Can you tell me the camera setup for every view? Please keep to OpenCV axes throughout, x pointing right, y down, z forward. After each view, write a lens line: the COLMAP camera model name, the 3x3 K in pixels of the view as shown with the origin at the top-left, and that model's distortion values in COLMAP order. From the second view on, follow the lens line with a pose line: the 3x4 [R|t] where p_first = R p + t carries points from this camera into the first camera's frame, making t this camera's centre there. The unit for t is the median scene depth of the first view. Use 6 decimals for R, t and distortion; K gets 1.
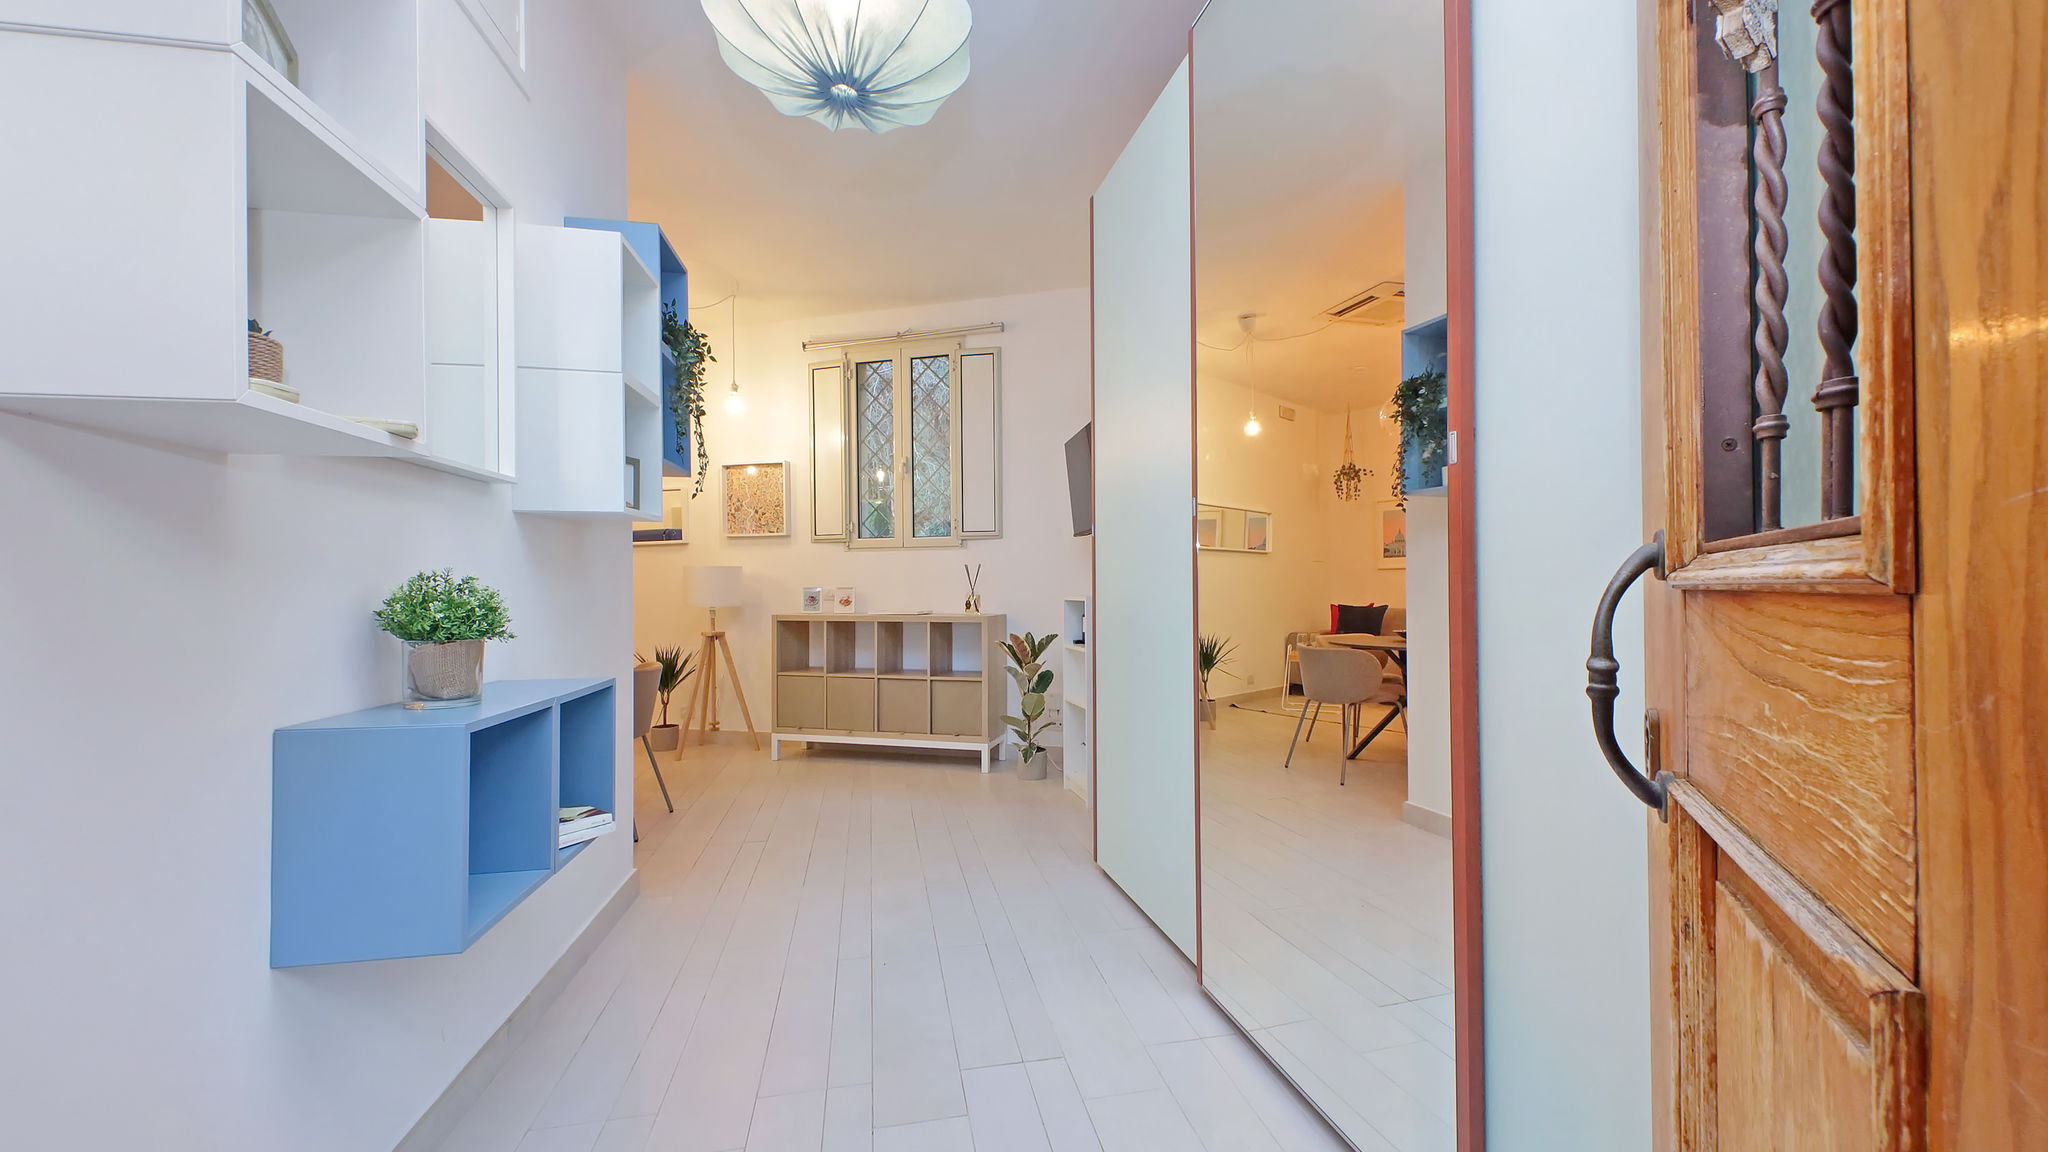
lens RADIAL K [[782.1, 0, 1032.9], [0, 782.1, 598.1], [0, 0, 1]] dist [0.026132, -0.007781]
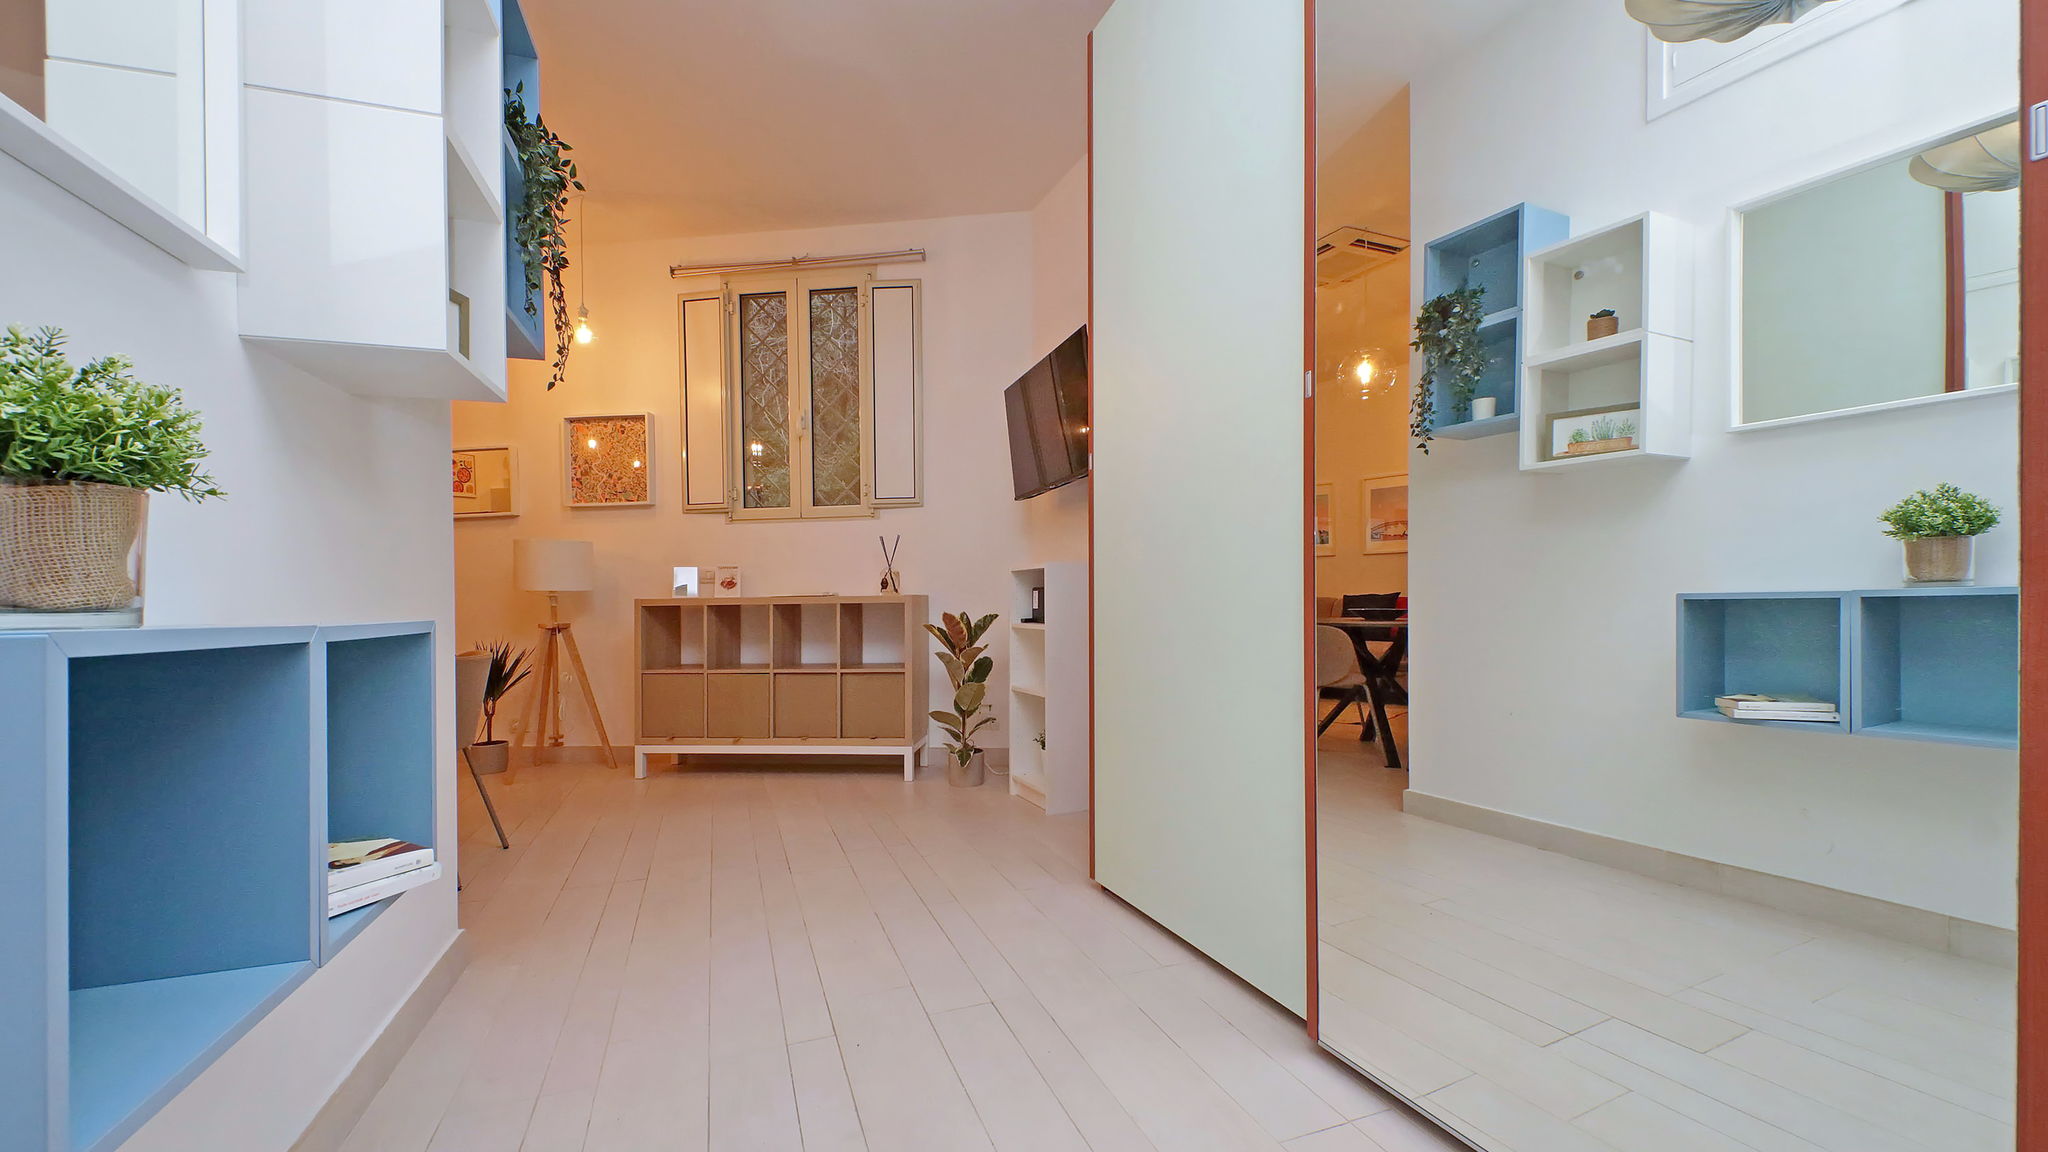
lens RADIAL K [[782.1, 0, 1004.9], [0, 782.1, 613.1], [0, 0, 1]] dist [0.026132, -0.007781]
pose [[0.988041, -0.007918, 0.153987, -0.146024], [0.008339, 0.999963, -0.002090, 0.074252], [-0.153965, 0.003349, 0.988071, 0.253607]]
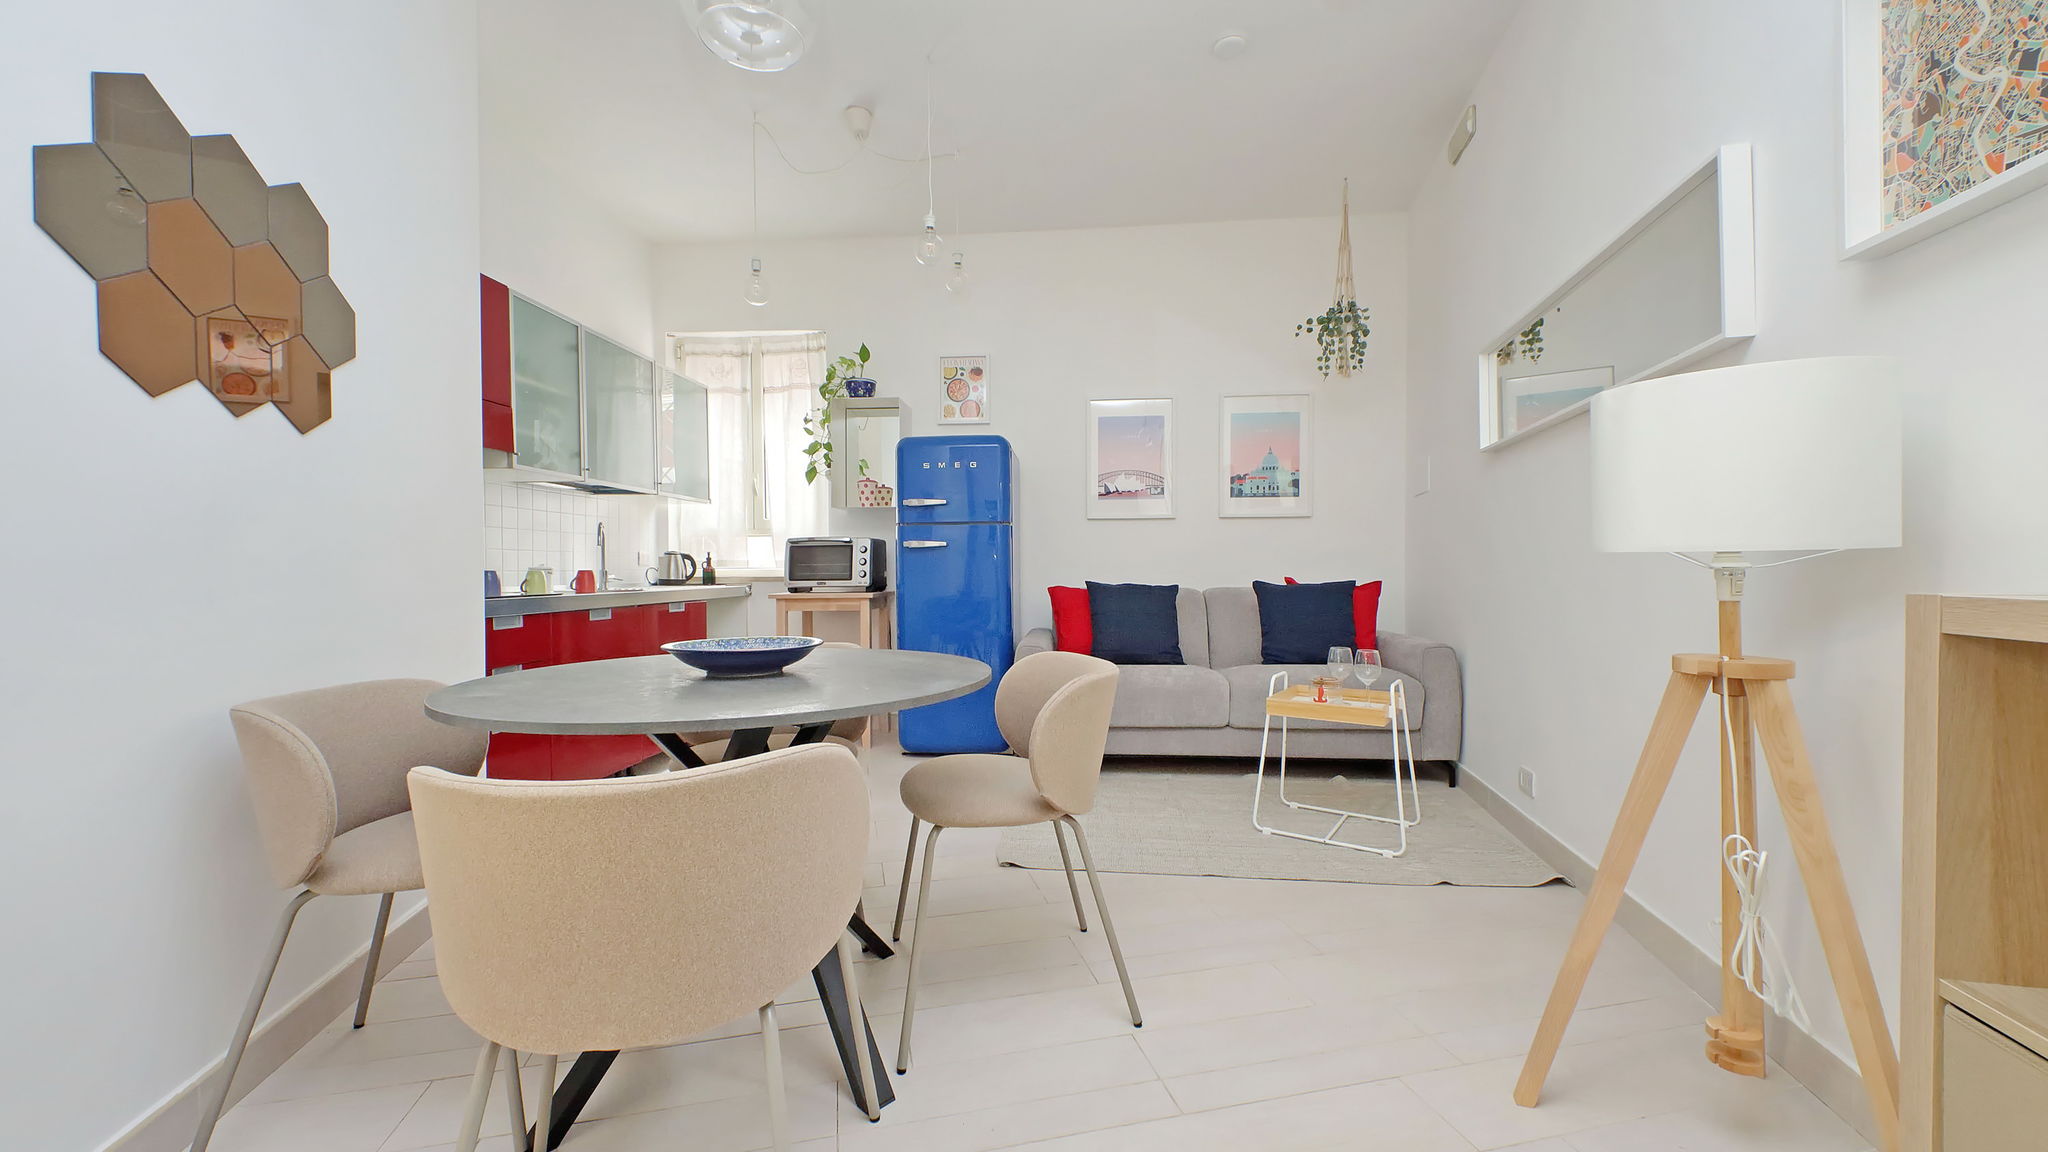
lens RADIAL K [[782.1, 0, 1009.7], [0, 782.1, 578.2], [0, 0, 1]] dist [0.026132, -0.007781]
pose [[0.031644, 0.014826, -0.999389, -0.320405], [0.003536, 0.999882, 0.014945, 0.025904], [0.999493, -0.004007, 0.031588, 1.464010]]
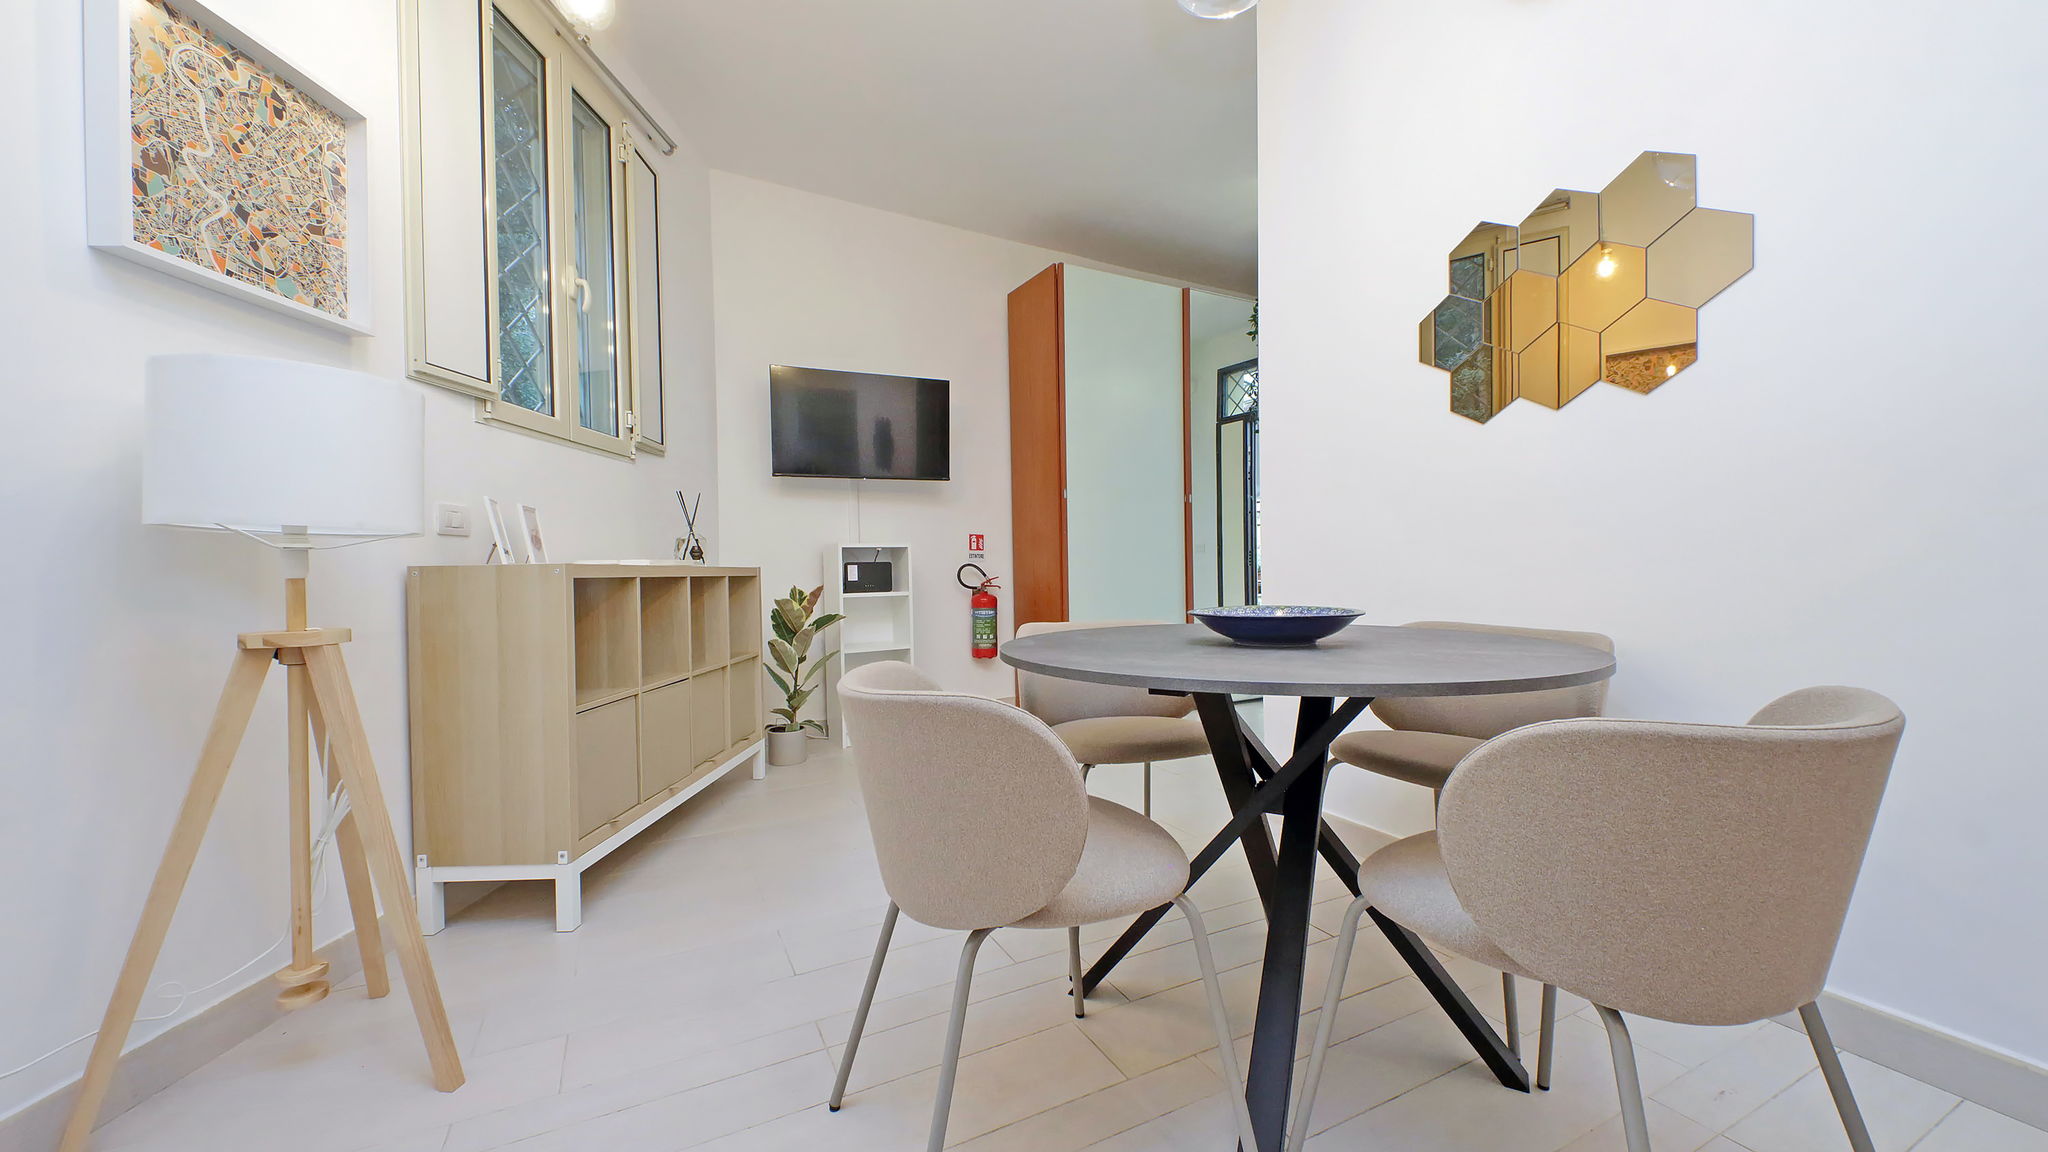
lens RADIAL K [[782.1, 0, 1020.6], [0, 782.1, 575.4], [0, 0, 1]] dist [0.026132, -0.007781]
pose [[-0.272904, 0.001731, 0.962040, -1.398609], [0.017563, 0.999841, 0.003183, 0.053608], [-0.961881, 0.017765, -0.272890, 1.588371]]
